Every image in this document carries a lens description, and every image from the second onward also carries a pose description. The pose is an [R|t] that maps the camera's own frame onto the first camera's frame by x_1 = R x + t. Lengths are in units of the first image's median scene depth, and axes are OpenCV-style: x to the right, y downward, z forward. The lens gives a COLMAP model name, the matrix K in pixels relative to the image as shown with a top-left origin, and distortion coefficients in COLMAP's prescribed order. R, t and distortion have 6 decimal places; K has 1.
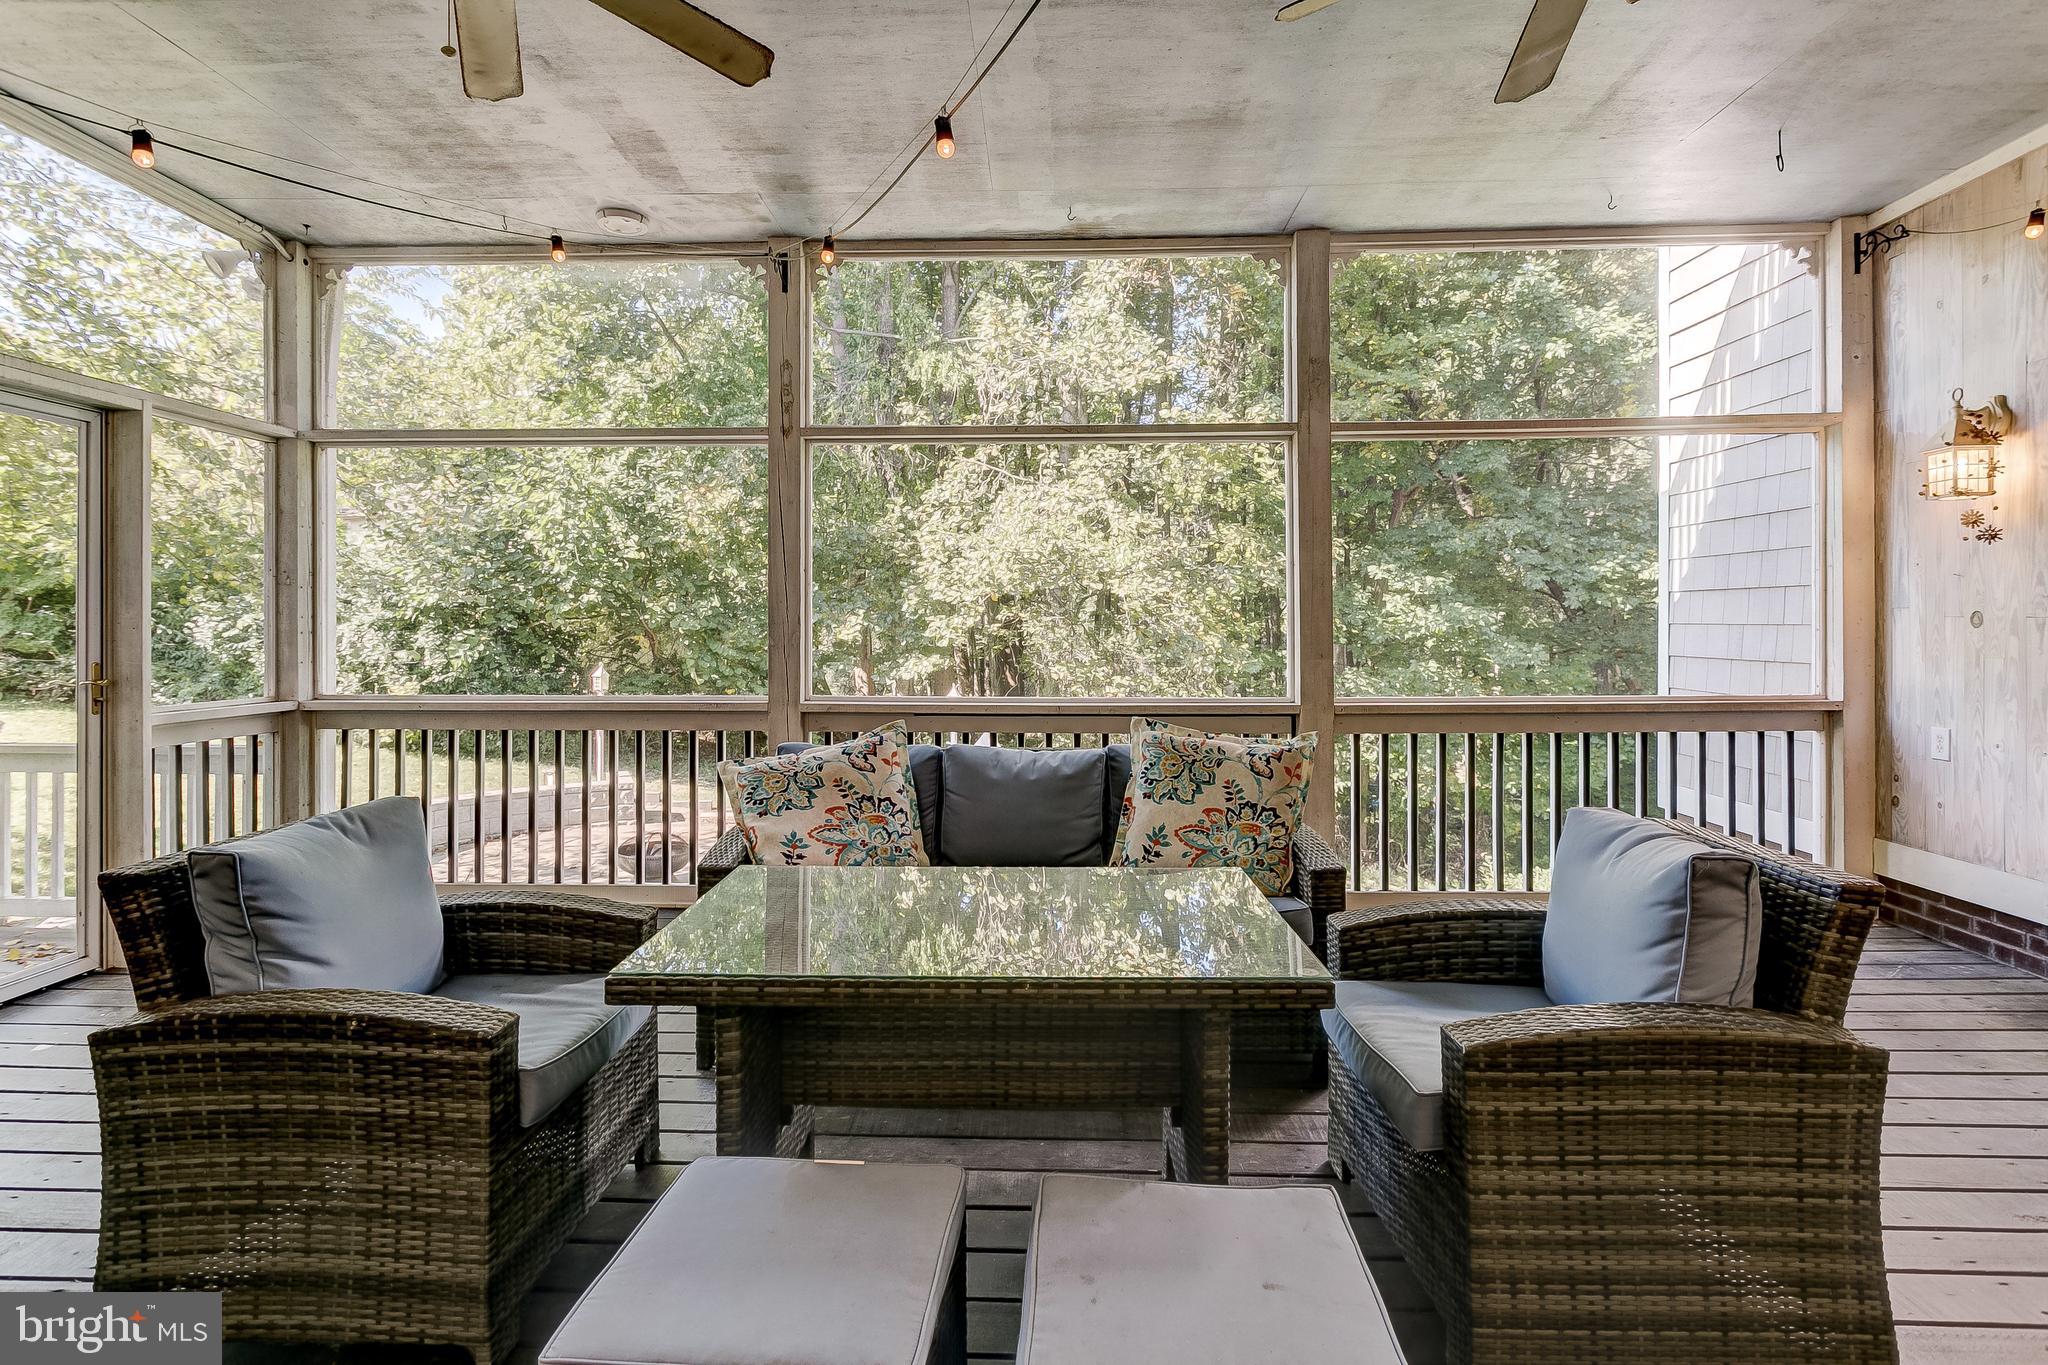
lens RADIAL K [[975.0, 0, 1024.7], [0, 975.0, 617.4], [0, 0, 1]] dist [-0.002319, -0.001112]
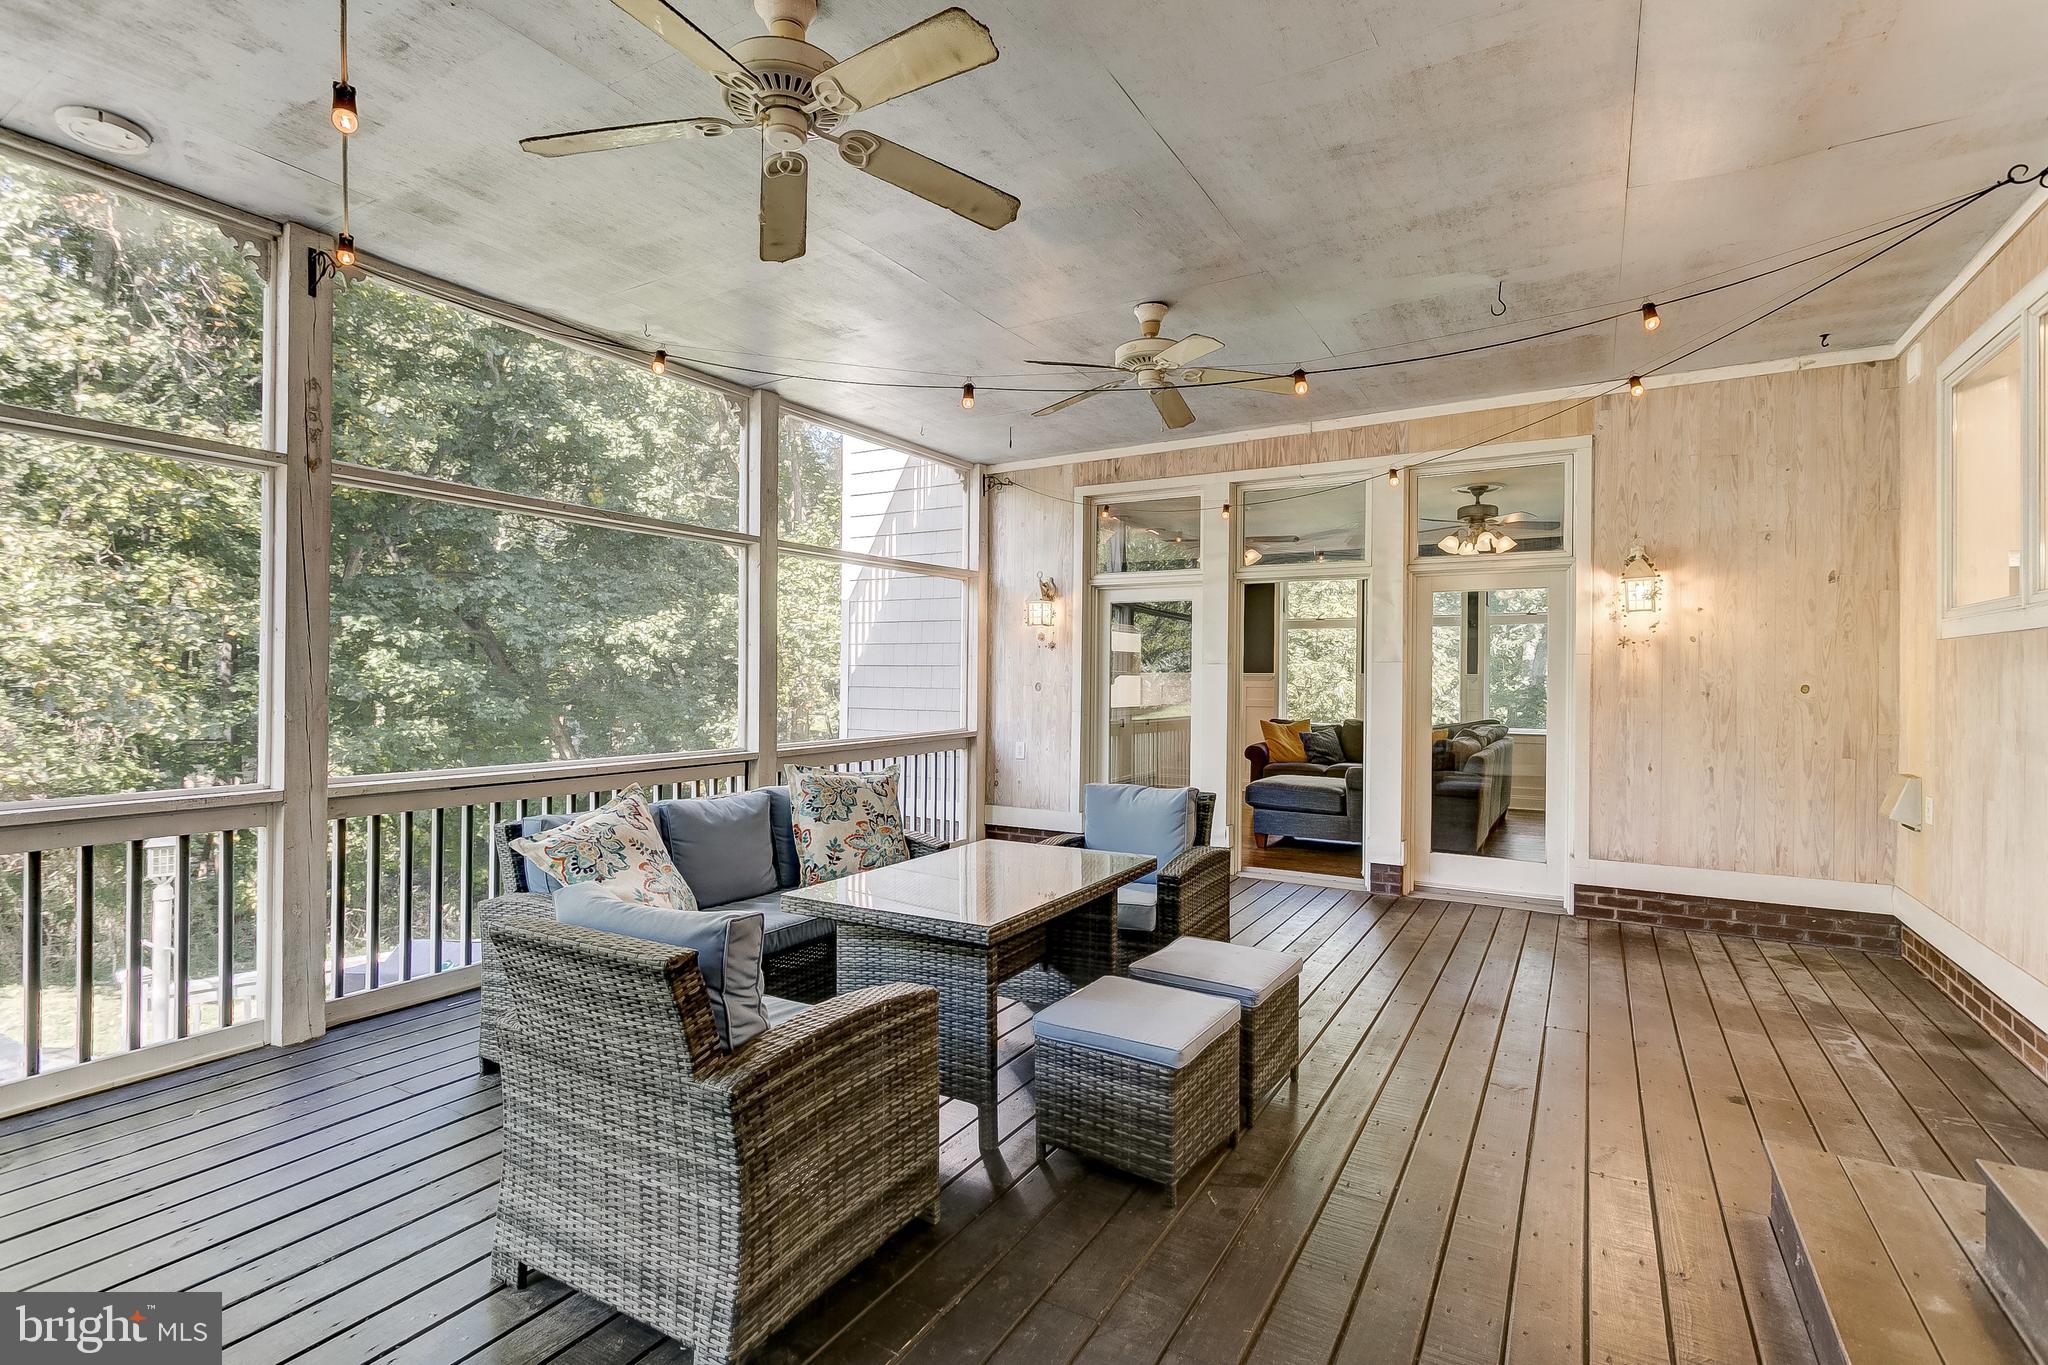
lens RADIAL K [[975.0, 0, 986.7], [0, 975.0, 663.8], [0, 0, 1]] dist [-0.002319, -0.001112]
pose [[0.499472, 0.016162, 0.866179, -0.710419], [-0.011813, 0.999860, -0.011844, -0.017956], [-0.866250, -0.004316, 0.499593, 0.079799]]
